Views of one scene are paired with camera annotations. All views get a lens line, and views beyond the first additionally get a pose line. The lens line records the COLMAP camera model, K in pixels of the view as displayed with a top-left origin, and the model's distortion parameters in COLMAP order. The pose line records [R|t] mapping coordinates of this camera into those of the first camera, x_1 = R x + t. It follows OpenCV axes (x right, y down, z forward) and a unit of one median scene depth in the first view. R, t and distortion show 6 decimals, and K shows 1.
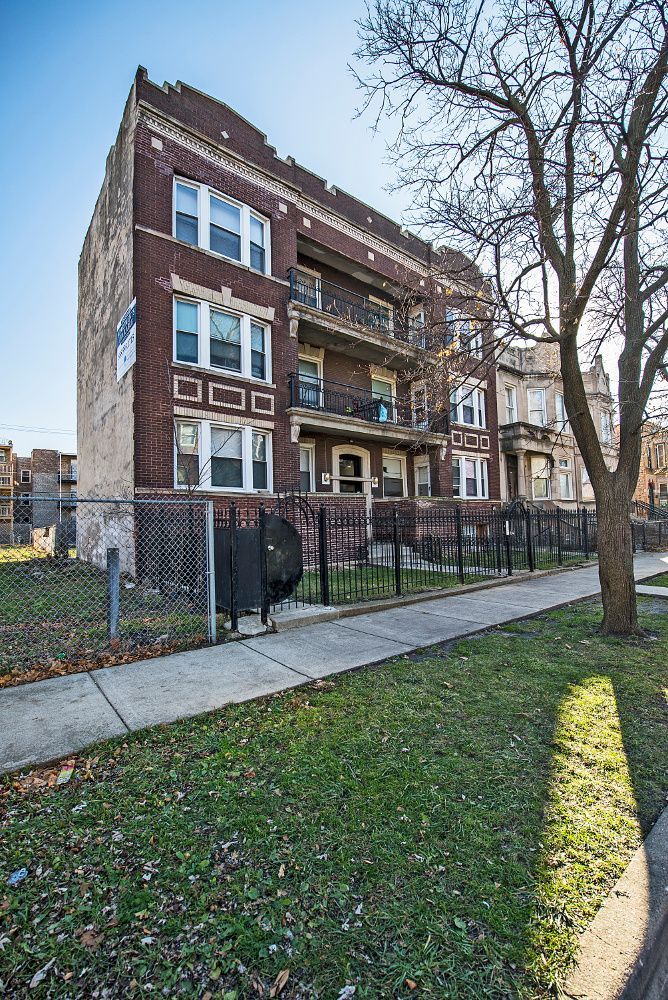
lens RADIAL K [[425.0, 0, 333.5], [0, 425.0, 502.7], [0, 0, 1]] dist [-0.011159, -0.004437]
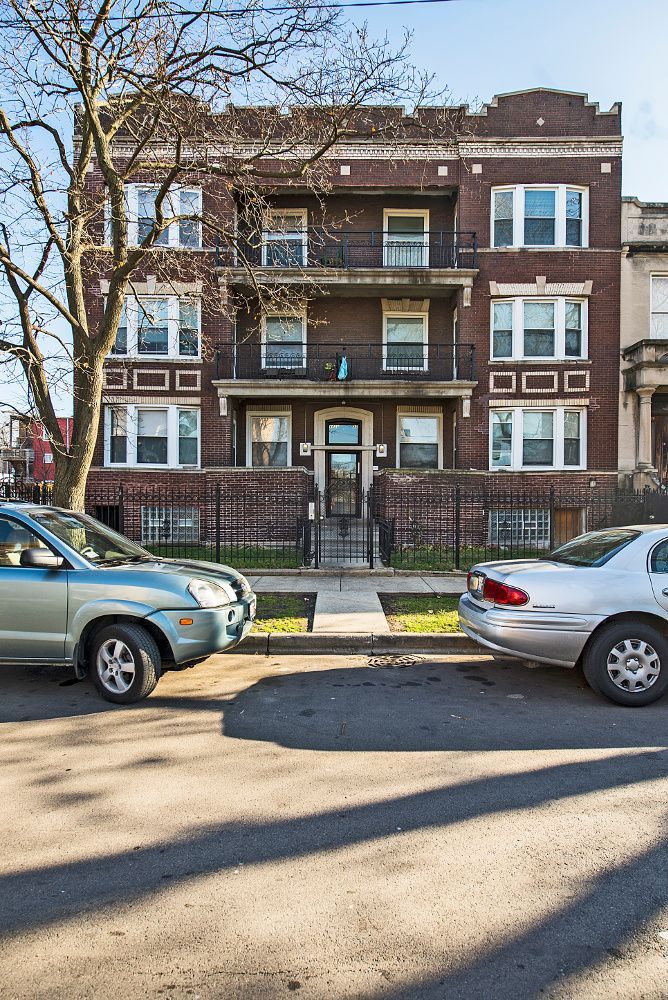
lens RADIAL K [[568.1, 0, 334.0], [0, 568.1, 500.0], [0, 0, 1]] dist [0.002517, 0.002304]
pose [[0.780313, 0.029241, -0.624705, 1.008804], [0.007270, 0.998415, 0.055814, -0.021505], [0.625347, -0.048094, 0.778863, 0.146765]]
